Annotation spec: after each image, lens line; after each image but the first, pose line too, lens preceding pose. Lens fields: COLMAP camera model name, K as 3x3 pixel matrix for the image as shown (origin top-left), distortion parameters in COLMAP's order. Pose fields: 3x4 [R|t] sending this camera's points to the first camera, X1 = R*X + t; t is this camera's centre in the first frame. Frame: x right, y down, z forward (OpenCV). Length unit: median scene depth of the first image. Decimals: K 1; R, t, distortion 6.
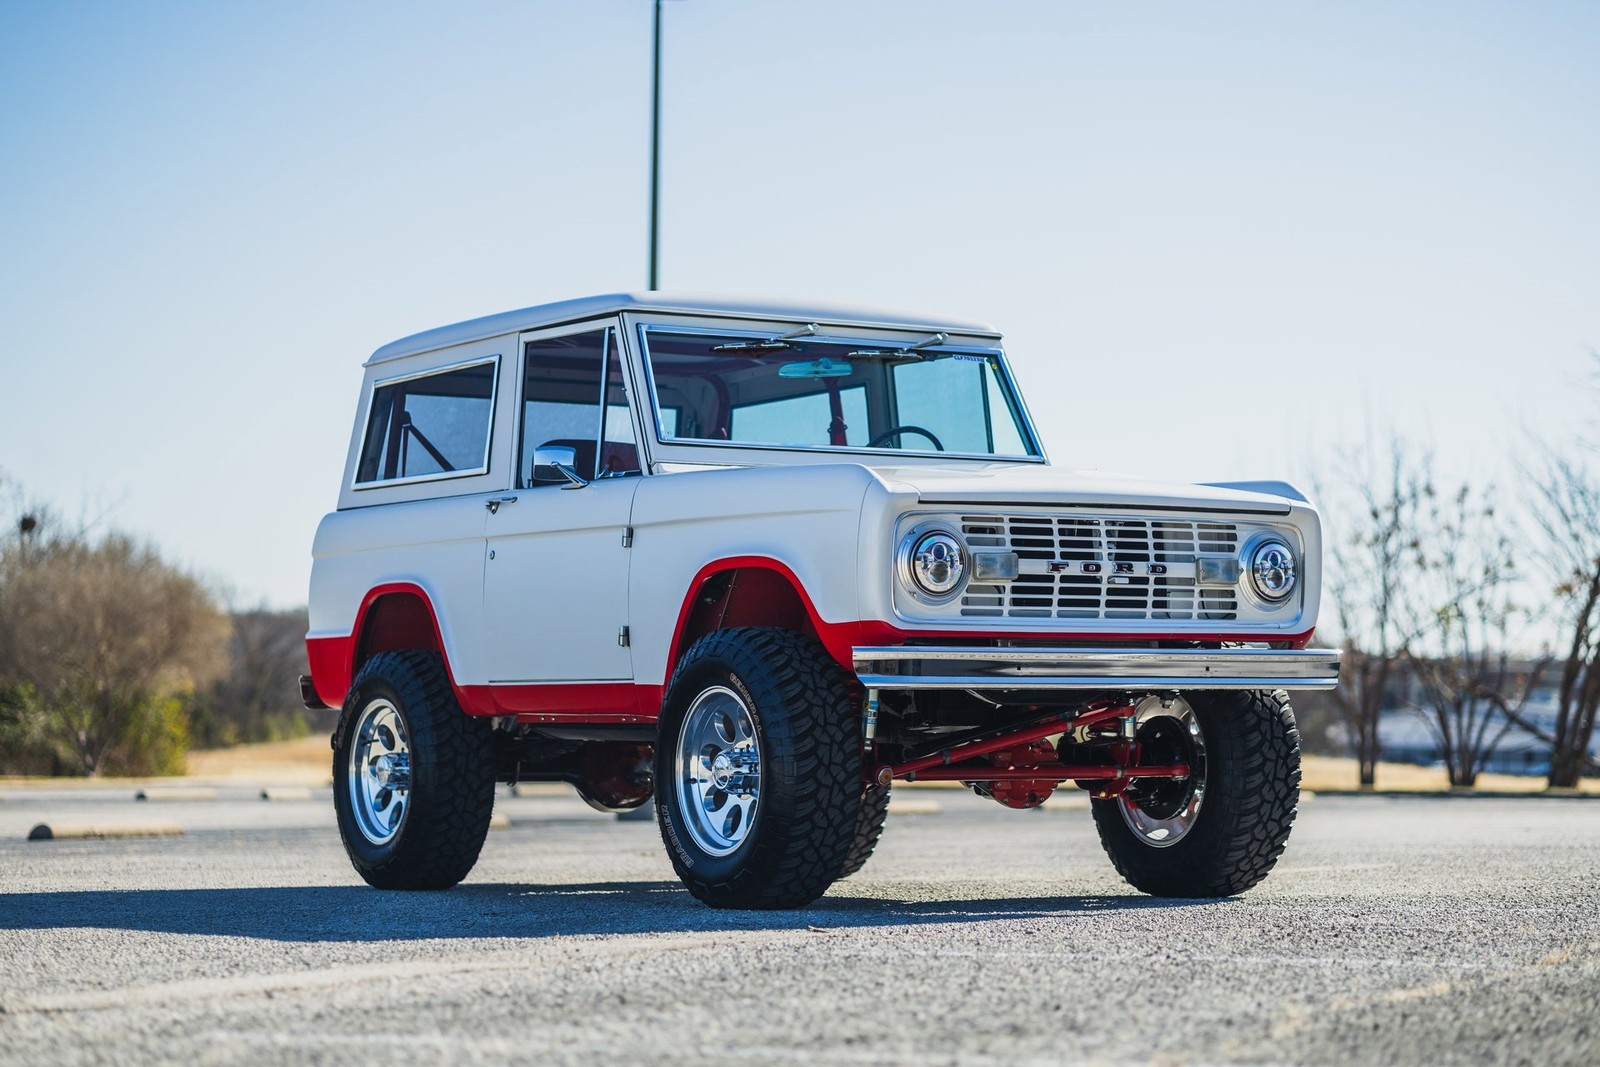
lens RADIAL K [[3666.0, 0, 795.2], [0, 3666.0, 539.6], [0, 0, 1]] dist [-0.005731, 0.000000]
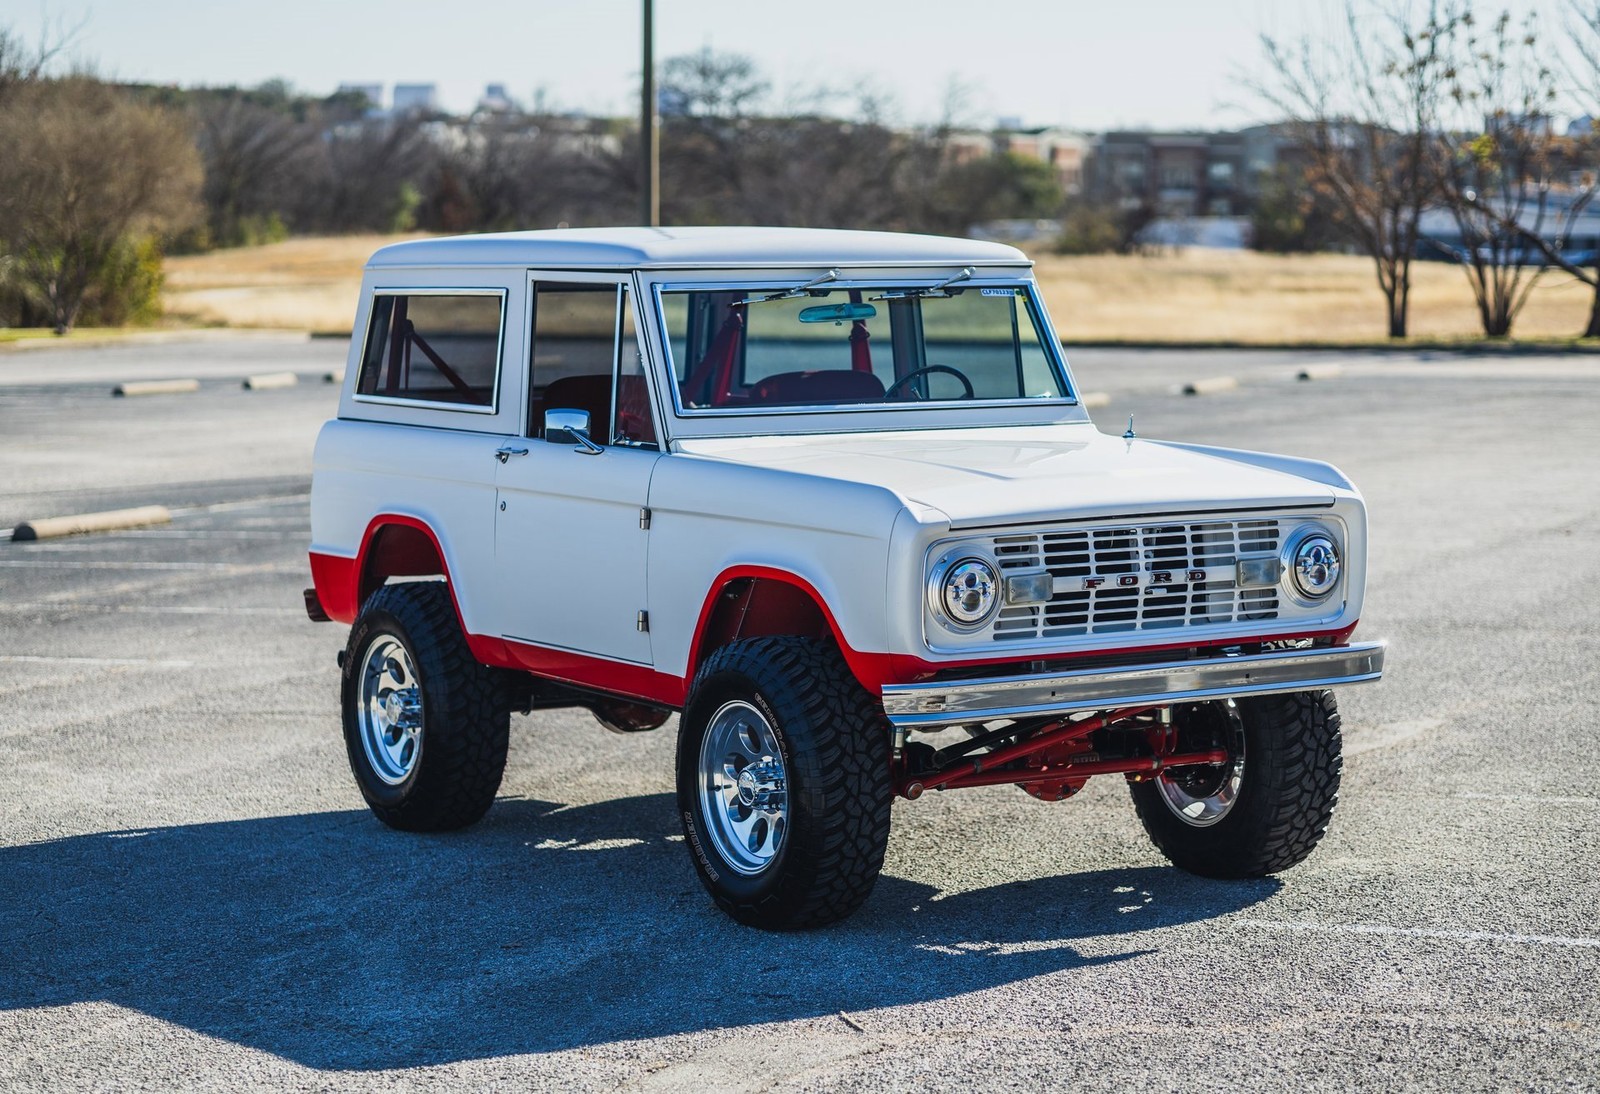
lens RADIAL K [[3837.2, 0, 804.3], [0, 3837.2, 534.2], [0, 0, 1]] dist [0.024054, 0.000000]
pose [[0.999970, -0.007550, 0.001493, -0.005545], [0.007283, 0.990985, 0.133774, -0.131750], [-0.002490, -0.133759, 0.991011, 0.000584]]
